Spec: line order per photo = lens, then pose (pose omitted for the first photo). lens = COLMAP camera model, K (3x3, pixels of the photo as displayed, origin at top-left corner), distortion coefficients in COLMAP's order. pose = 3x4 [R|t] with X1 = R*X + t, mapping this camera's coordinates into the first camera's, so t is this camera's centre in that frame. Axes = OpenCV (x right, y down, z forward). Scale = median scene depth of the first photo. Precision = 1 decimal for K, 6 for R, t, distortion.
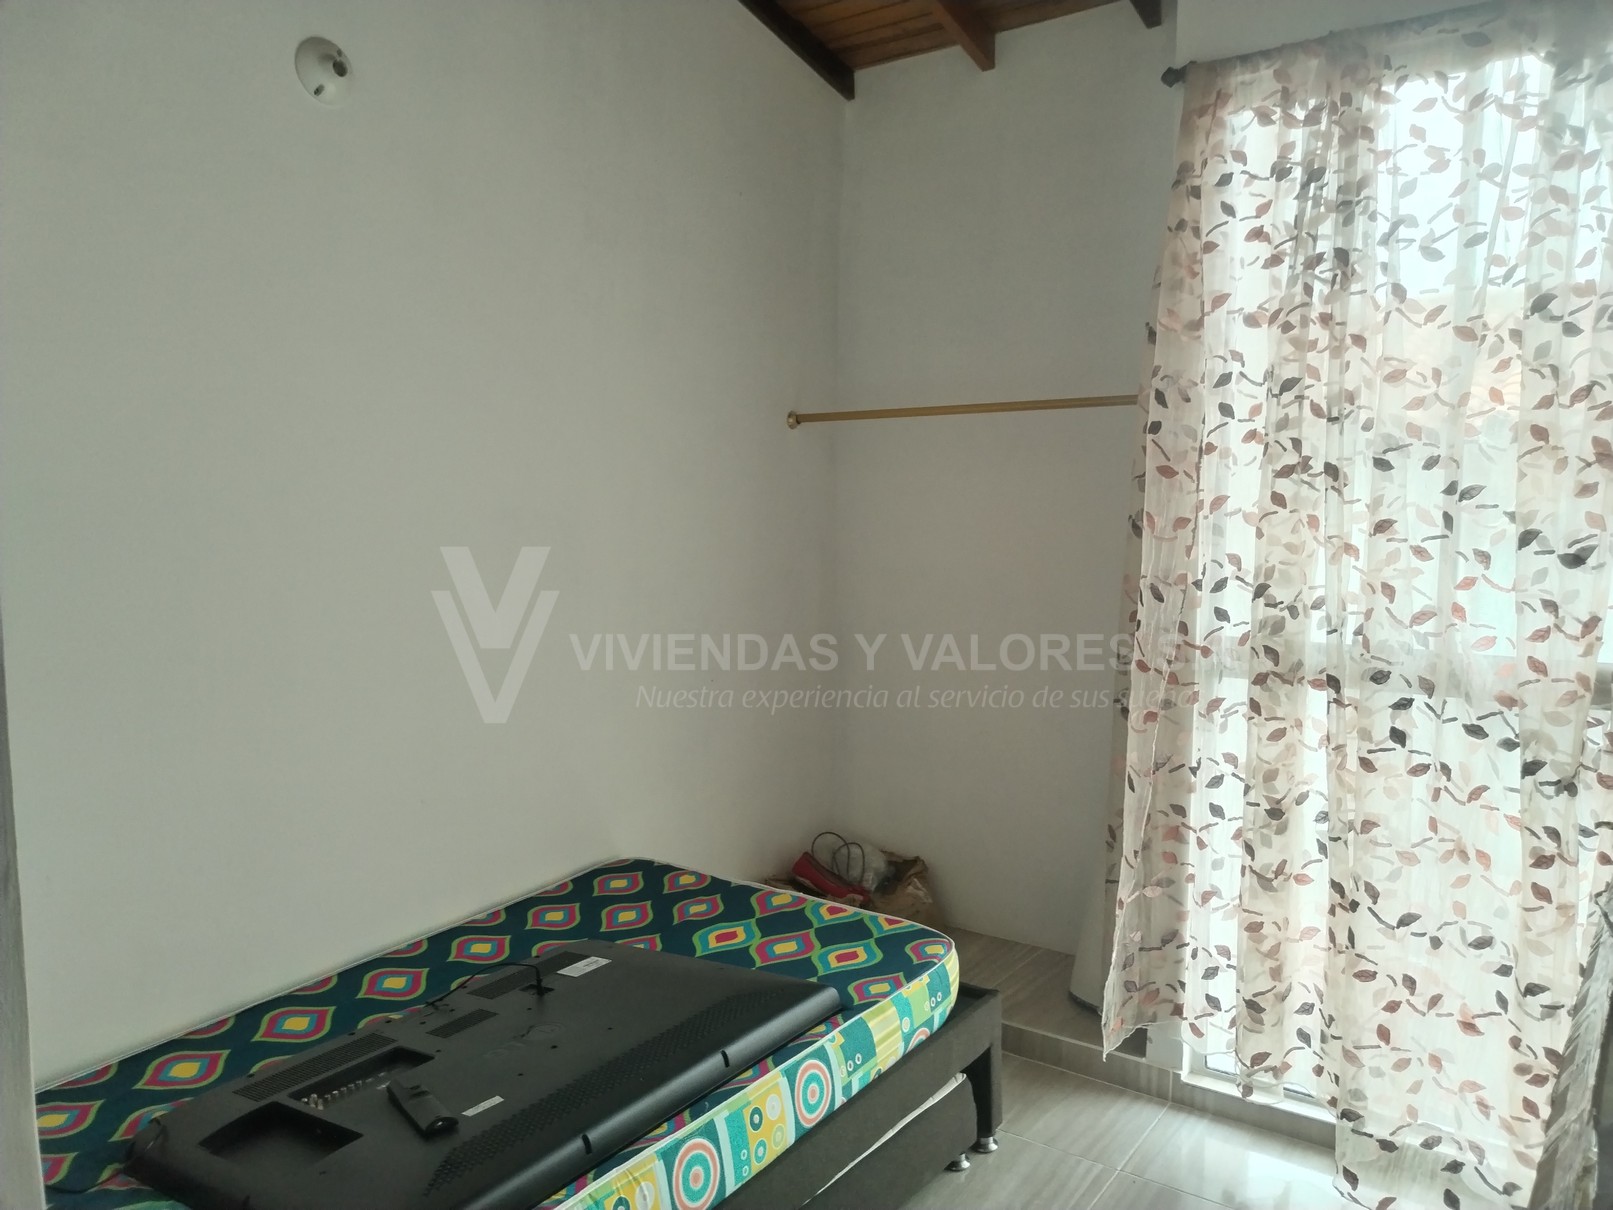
lens RADIAL K [[1187.1, 0, 780.9], [0, 1187.1, 609.6], [0, 0, 1]] dist [0.016234, -0.002646]
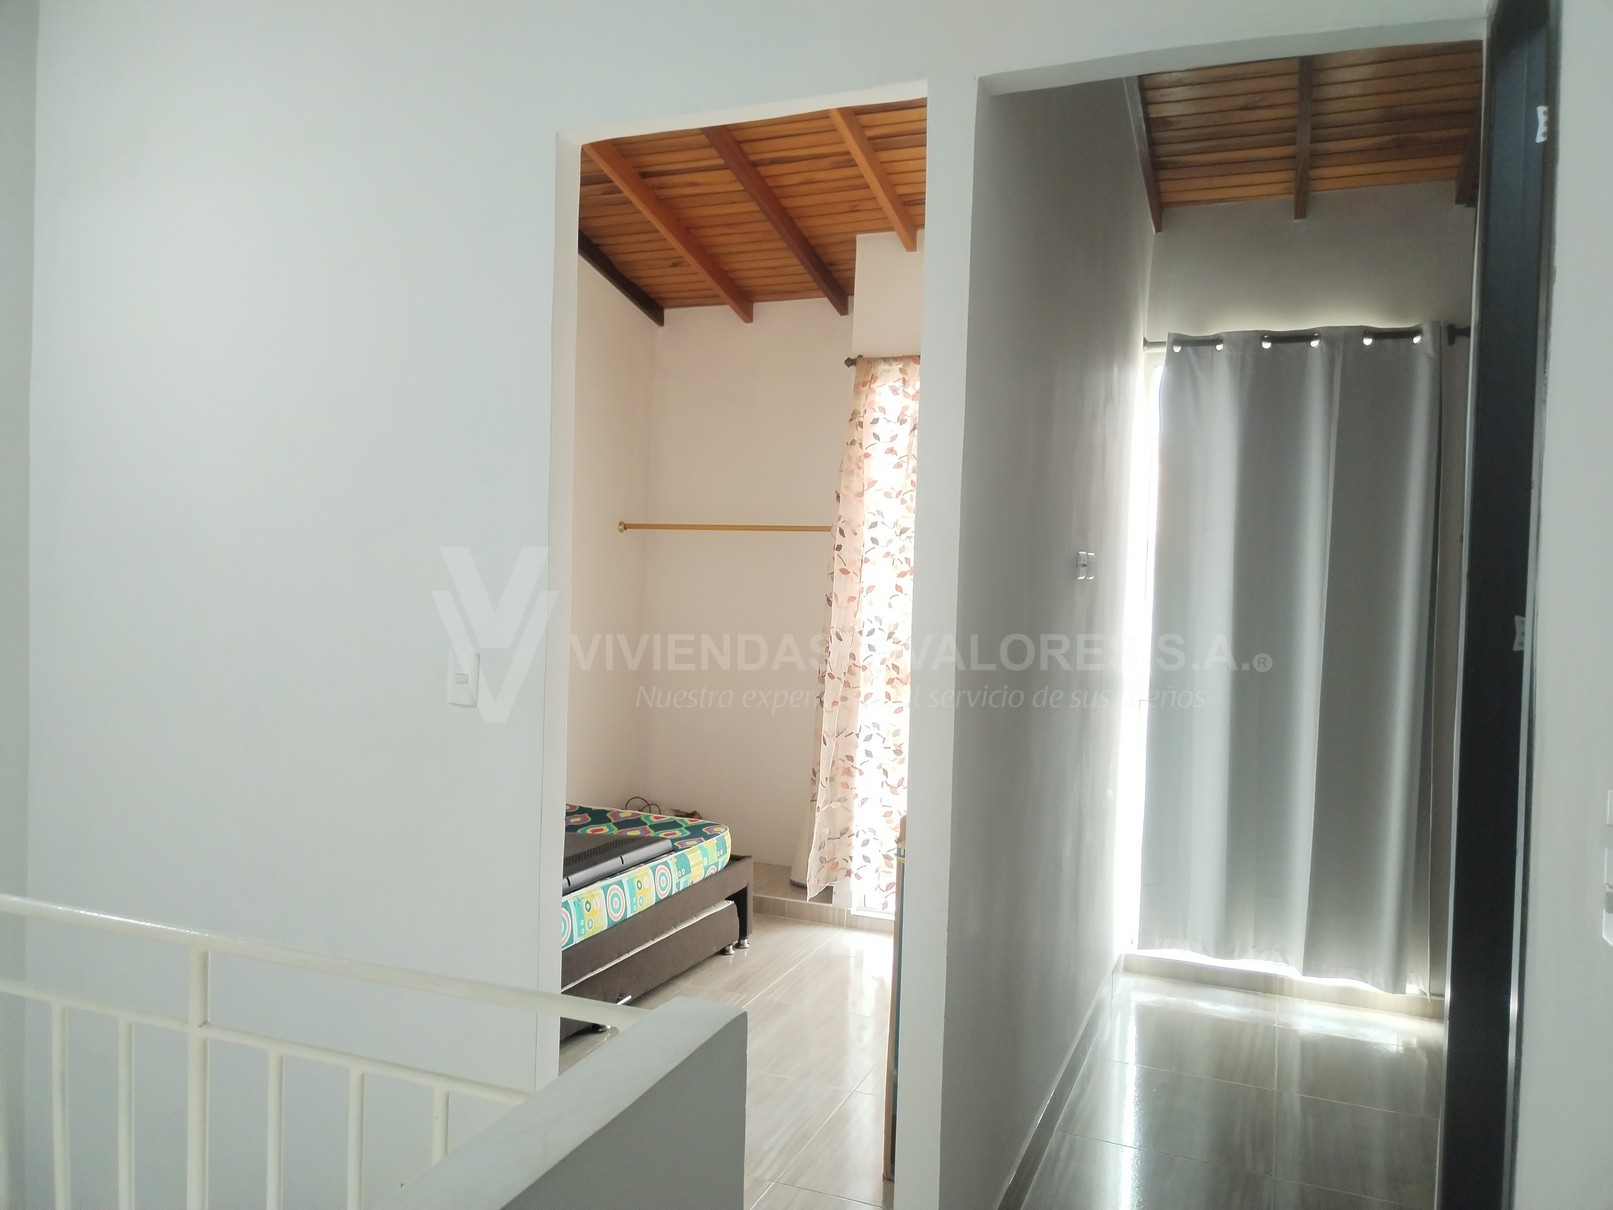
lens RADIAL K [[1187.1, 0, 780.9], [0, 1187.1, 609.6], [0, 0, 1]] dist [0.016234, -0.002646]
pose [[0.973095, 0.030220, 0.228413, -0.197824], [-0.015108, 0.997596, -0.067626, 0.071518], [-0.229908, 0.062355, 0.971213, -0.786373]]
